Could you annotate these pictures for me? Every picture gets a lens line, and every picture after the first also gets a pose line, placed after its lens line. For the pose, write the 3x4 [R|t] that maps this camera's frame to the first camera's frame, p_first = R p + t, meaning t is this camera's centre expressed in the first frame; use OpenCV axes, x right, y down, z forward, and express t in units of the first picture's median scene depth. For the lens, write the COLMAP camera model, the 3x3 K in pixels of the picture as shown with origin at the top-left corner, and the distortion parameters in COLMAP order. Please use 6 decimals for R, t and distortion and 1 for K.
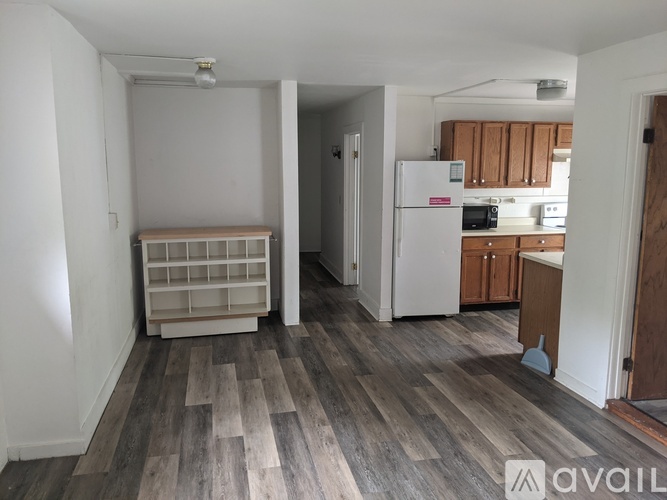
lens RADIAL K [[535.1, 0, 333.7], [0, 535.1, 259.2], [0, 0, 1]] dist [0.004457, -0.006009]
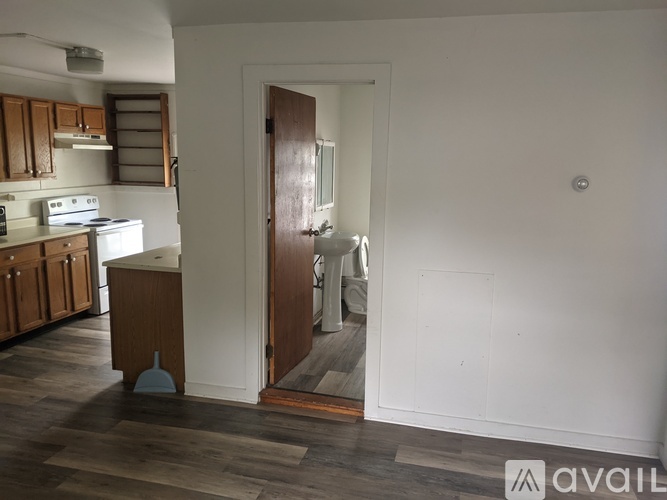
lens RADIAL K [[535.1, 0, 333.7], [0, 535.1, 259.2], [0, 0, 1]] dist [0.004457, -0.006009]
pose [[0.446951, -0.165124, 0.879186, -0.191072], [0.142772, 0.983385, 0.112113, -0.053397], [-0.883092, 0.075414, 0.463100, 0.299503]]
